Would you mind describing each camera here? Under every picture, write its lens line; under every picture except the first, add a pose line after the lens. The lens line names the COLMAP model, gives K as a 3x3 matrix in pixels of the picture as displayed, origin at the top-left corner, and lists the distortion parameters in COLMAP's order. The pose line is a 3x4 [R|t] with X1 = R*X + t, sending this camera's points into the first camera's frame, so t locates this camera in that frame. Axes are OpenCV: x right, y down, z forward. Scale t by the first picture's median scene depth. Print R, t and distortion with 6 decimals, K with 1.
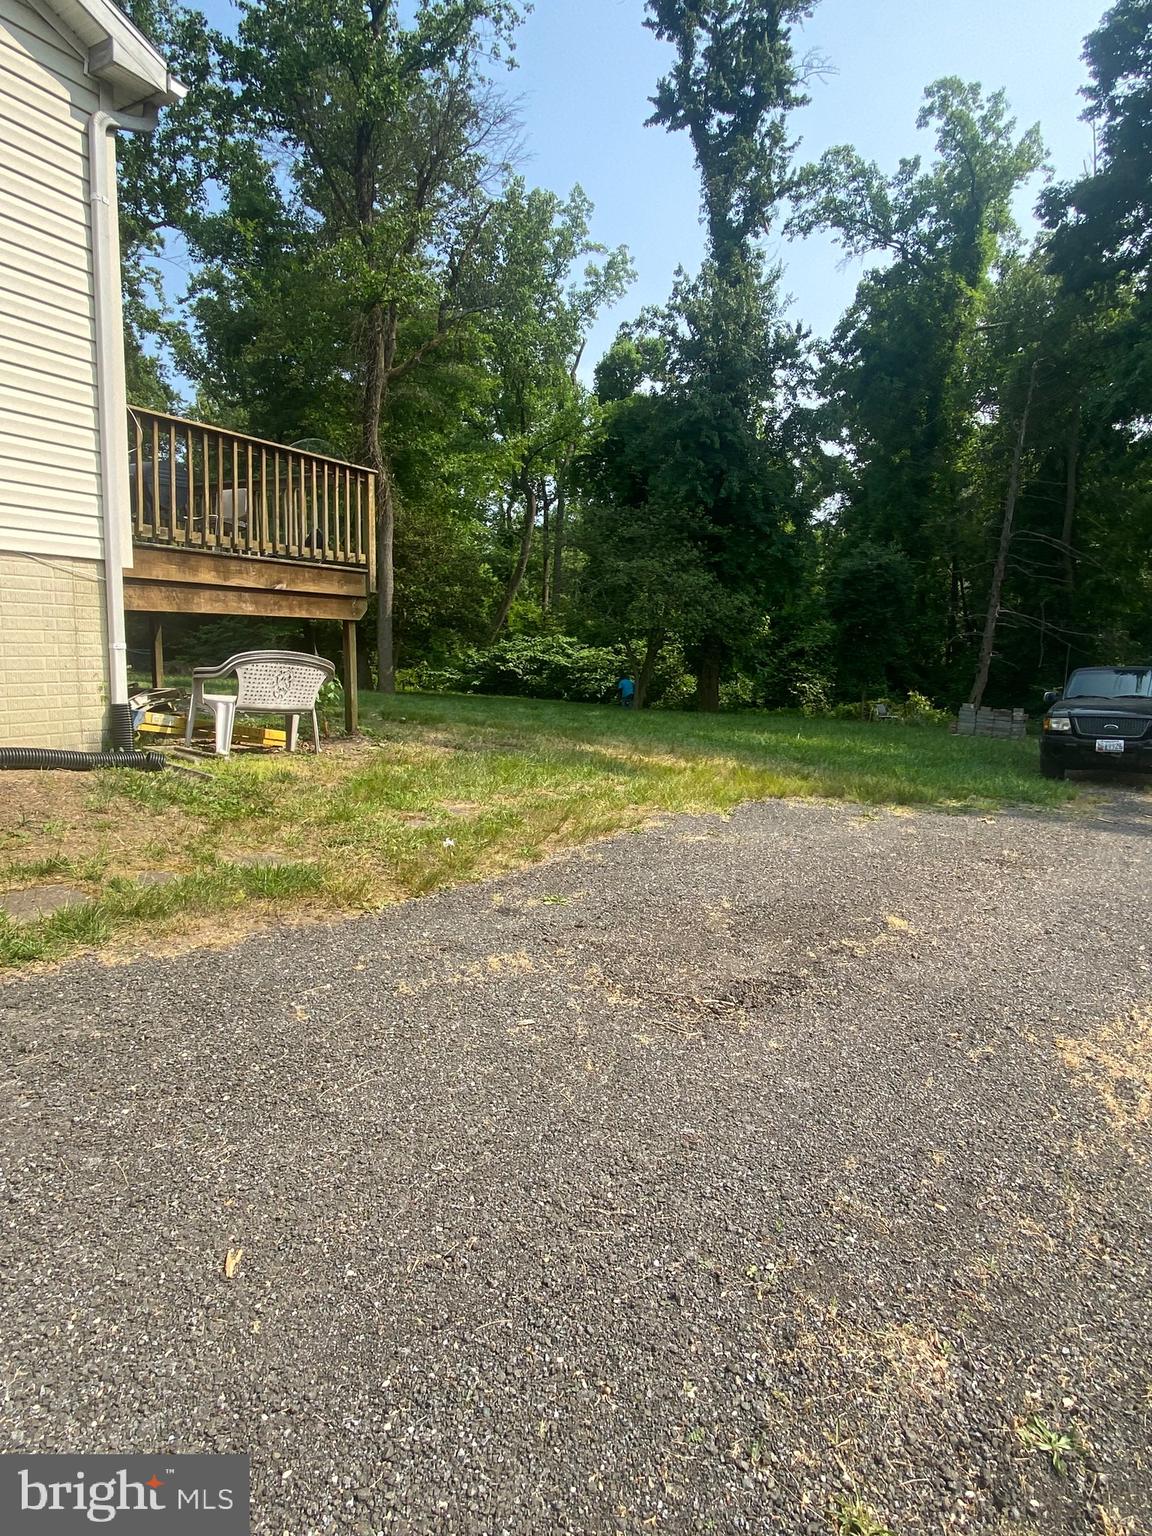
lens RADIAL K [[849.1, 0, 585.4], [0, 849.1, 782.1], [0, 0, 1]] dist [0.018590, -0.021756]
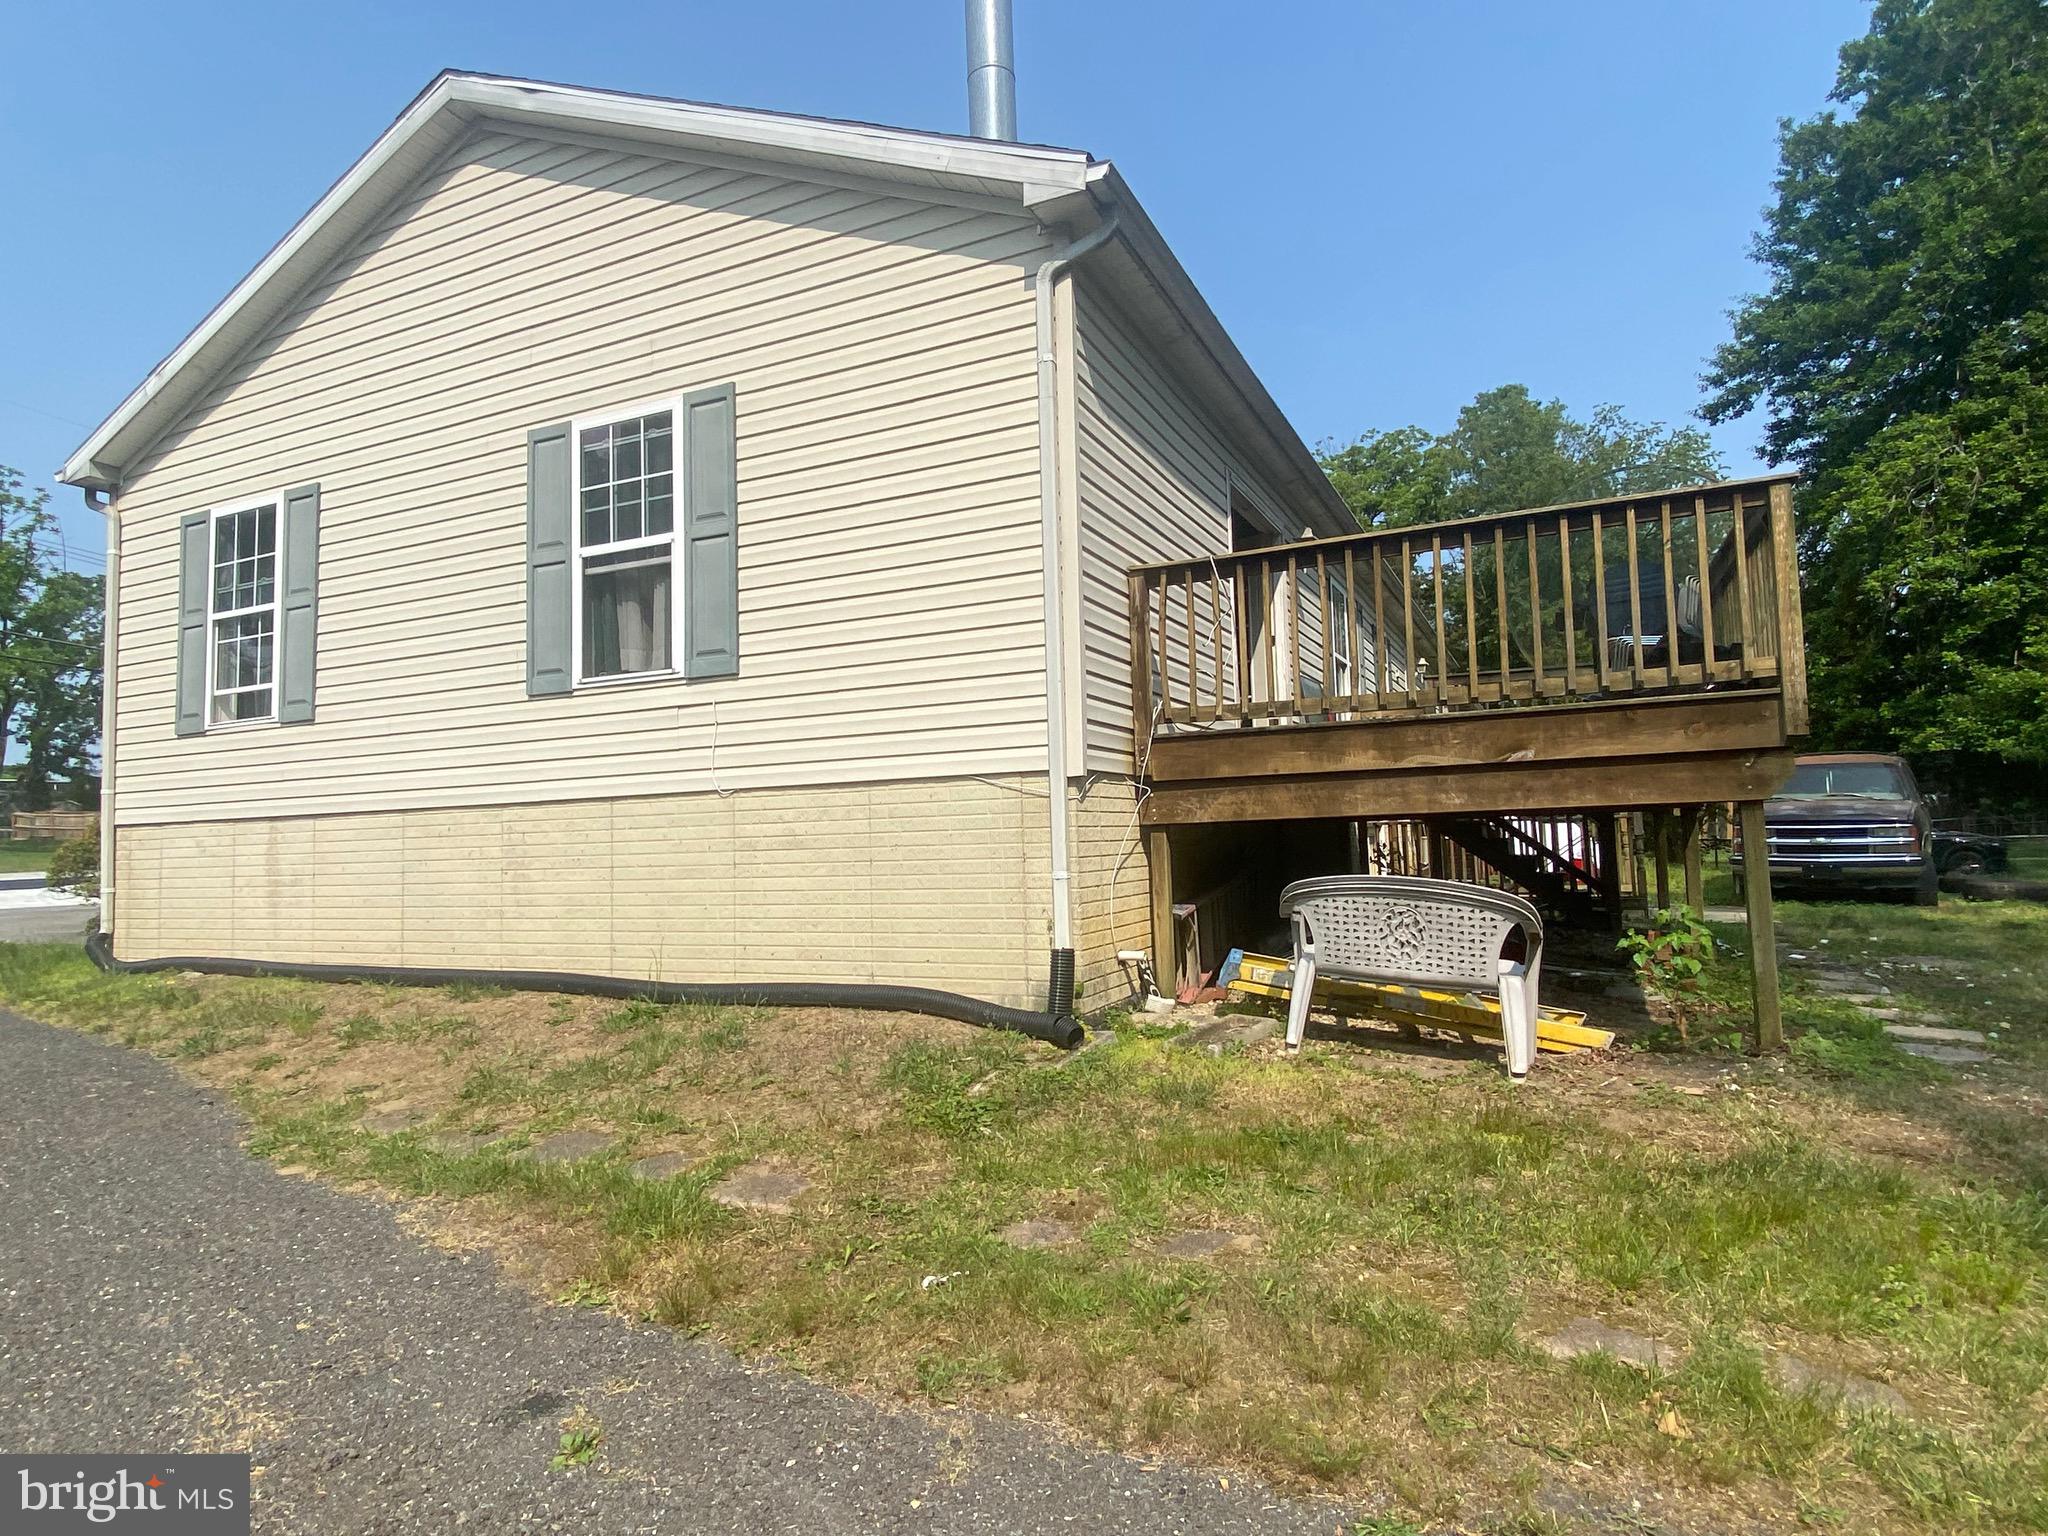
lens RADIAL K [[1132.1, 0, 1040.1], [0, 1132.1, 767.2], [0, 0, 1]] dist [0.018590, -0.021756]
pose [[0.062662, -0.093110, -0.993682, 0.393167], [-0.130813, 0.986283, -0.100666, -0.121874], [0.989425, 0.136295, 0.049623, 0.741203]]
